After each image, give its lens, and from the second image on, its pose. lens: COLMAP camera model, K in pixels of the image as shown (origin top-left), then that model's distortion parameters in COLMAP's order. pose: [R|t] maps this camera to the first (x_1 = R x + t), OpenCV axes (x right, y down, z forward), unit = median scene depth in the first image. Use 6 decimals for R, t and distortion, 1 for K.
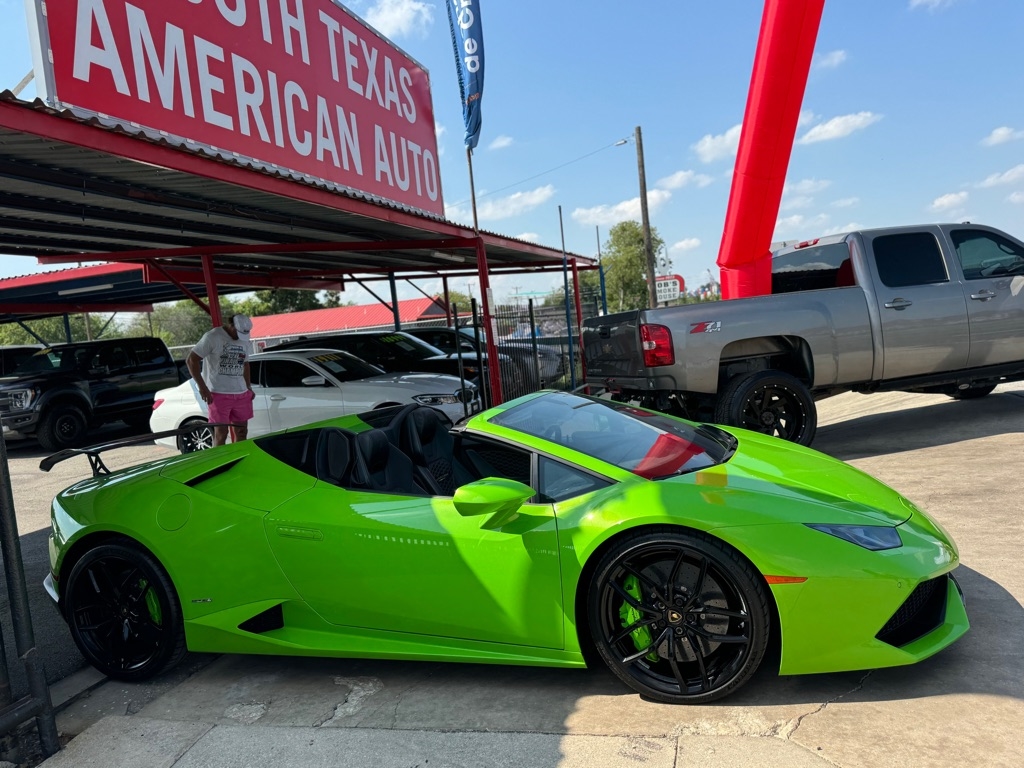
lens RADIAL K [[787.0, 0, 516.9], [0, 787.0, 375.4], [0, 0, 1]] dist [0.036051, -0.048174]
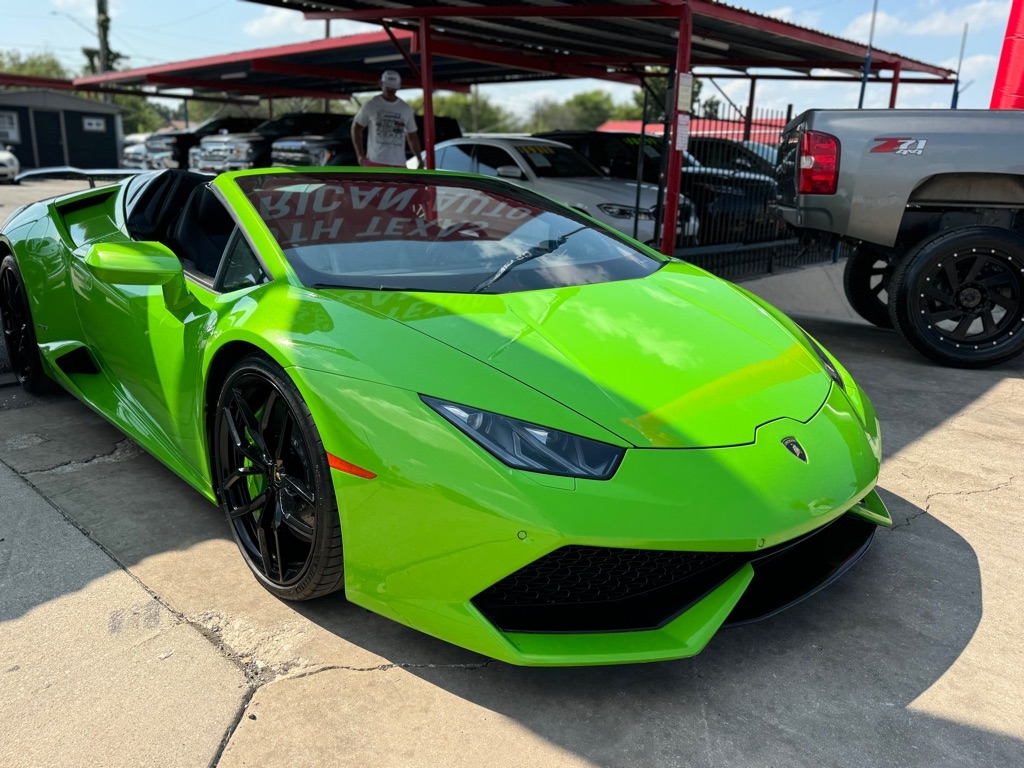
lens RADIAL K [[787.0, 0, 509.2], [0, 787.0, 381.8], [0, 0, 1]] dist [0.036051, -0.048174]
pose [[0.873406, 0.248221, -0.418984, 0.334731], [-0.146663, 0.954478, 0.259734, 0.005841], [0.464383, -0.165404, 0.870052, 0.253652]]
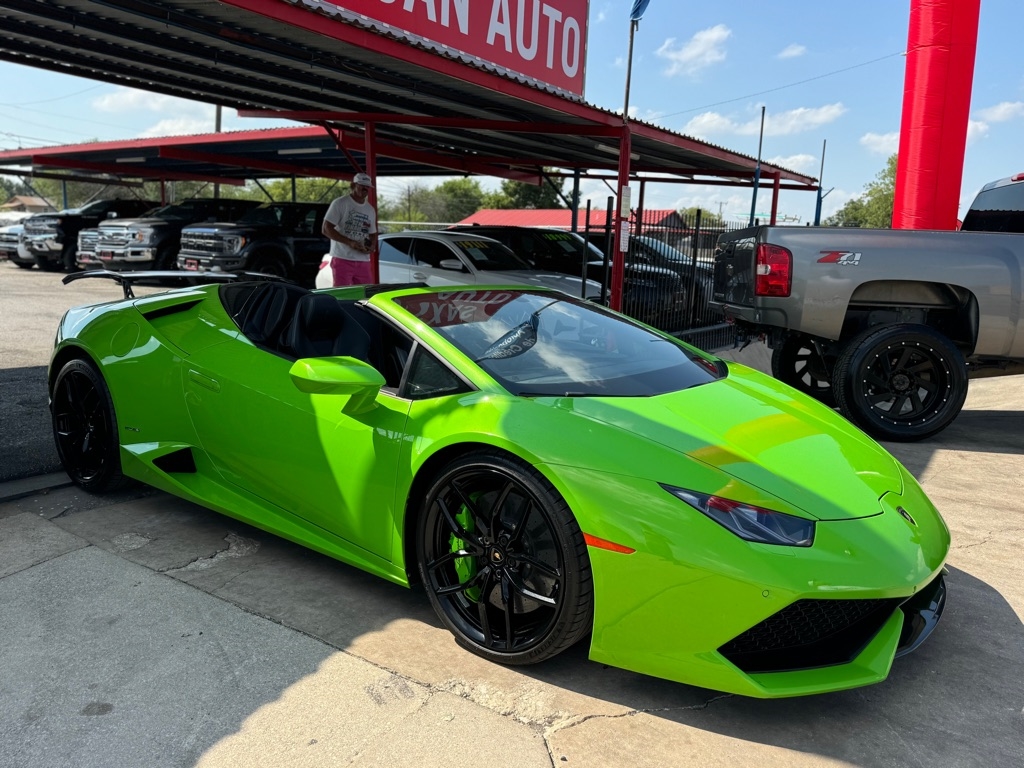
lens RADIAL K [[787.0, 0, 503.0], [0, 787.0, 383.1], [0, 0, 1]] dist [0.036051, -0.048174]
pose [[0.936104, 0.193215, -0.293899, 0.211113], [-0.156708, 0.977195, 0.143293, 0.003623], [0.314883, -0.088081, 0.945034, 0.121265]]
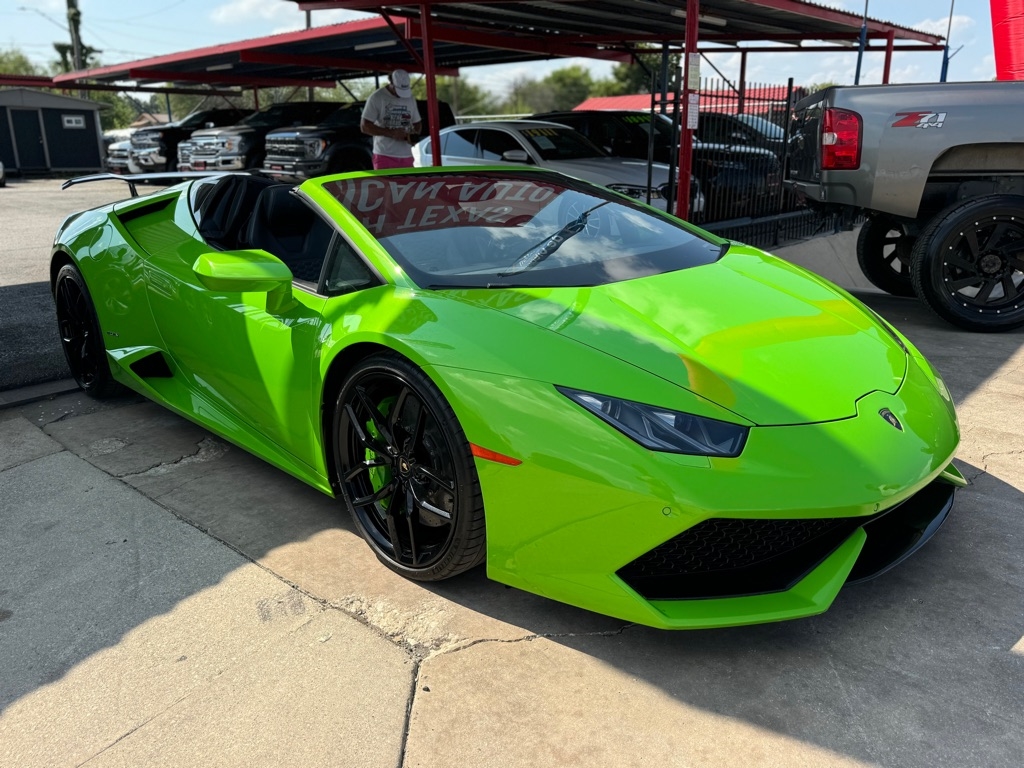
lens RADIAL K [[787.0, 0, 514.2], [0, 787.0, 382.0], [0, 0, 1]] dist [0.036051, -0.048174]
pose [[0.892666, 0.217834, -0.394584, 0.291830], [-0.108791, 0.953703, 0.280384, 0.003682], [0.437393, -0.207362, 0.875036, 0.208665]]
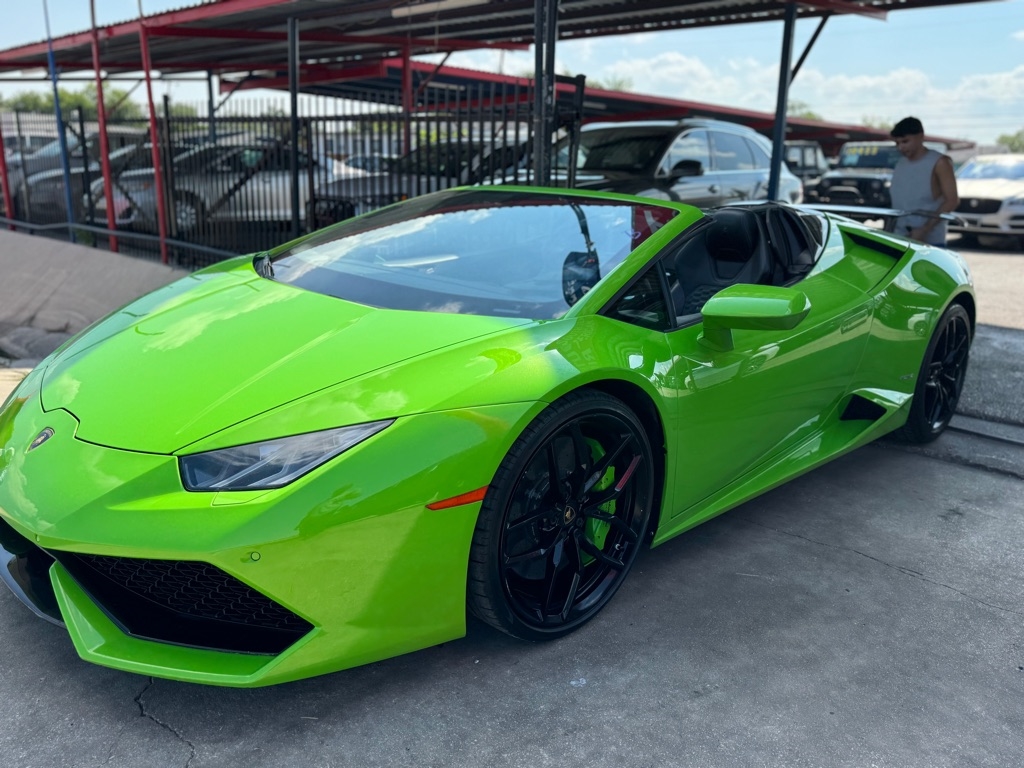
lens RADIAL K [[787.0, 0, 509.9], [0, 787.0, 378.4], [0, 0, 1]] dist [0.036051, -0.048174]
pose [[-0.455799, 0.306411, -0.835679, 0.492051], [-0.045368, 0.929660, 0.365615, -0.054054], [0.888926, 0.204560, -0.409837, 0.918262]]
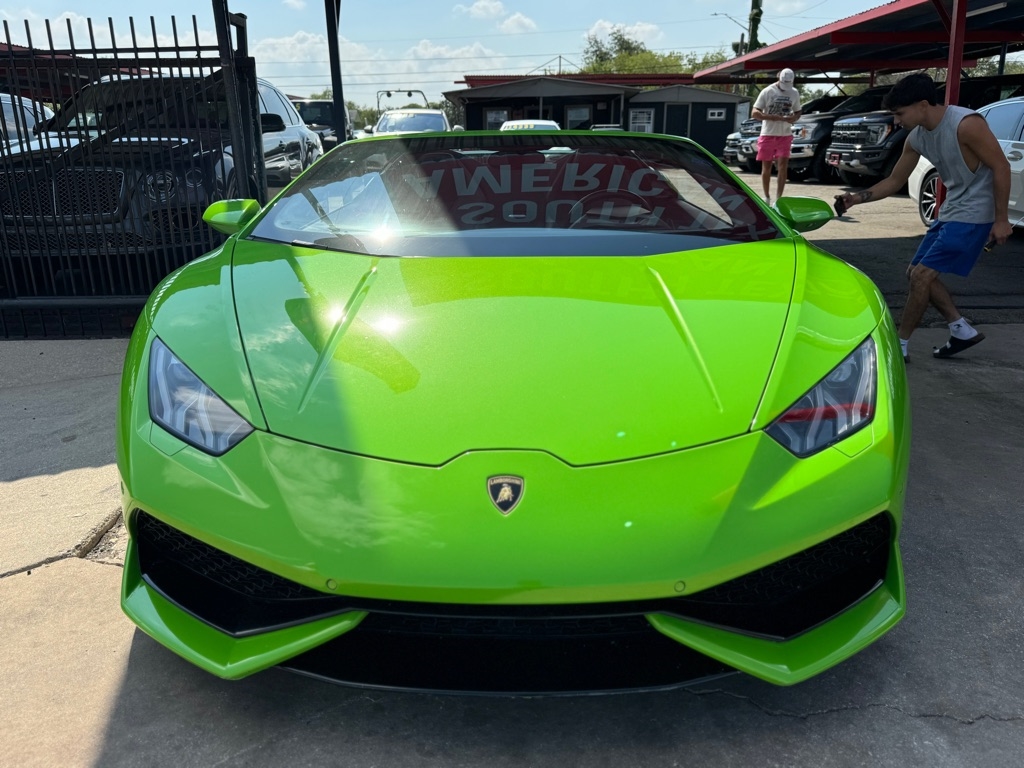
lens RADIAL K [[787.0, 0, 511.4], [0, 787.0, 379.3], [0, 0, 1]] dist [0.036051, -0.048174]
pose [[0.309017, 0.365236, -0.878129, 0.506203], [-0.076650, 0.929880, 0.359788, -0.014518], [0.947963, -0.043872, 0.315344, 0.531395]]
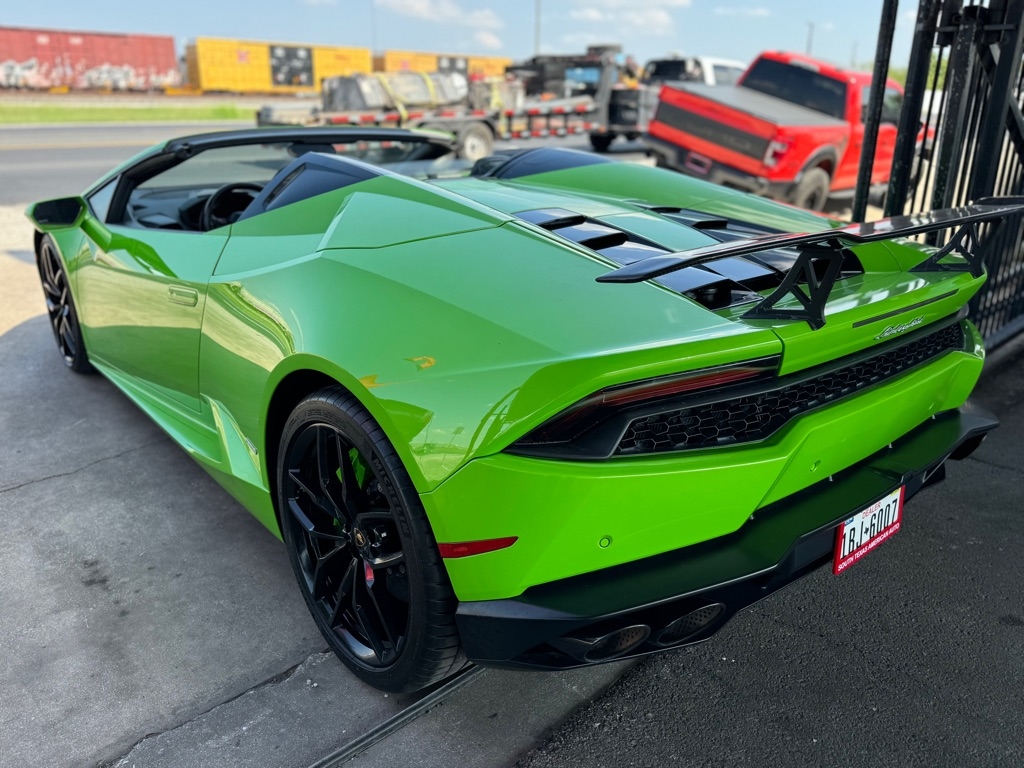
lens RADIAL K [[787.0, 0, 511.3], [0, 787.0, 385.4], [0, 0, 1]] dist [0.036051, -0.048174]
pose [[-0.854752, -0.087719, 0.511570, -0.429438], [0.105607, 0.935606, 0.336880, 0.014959], [-0.508179, 0.341974, -0.790448, 1.155517]]
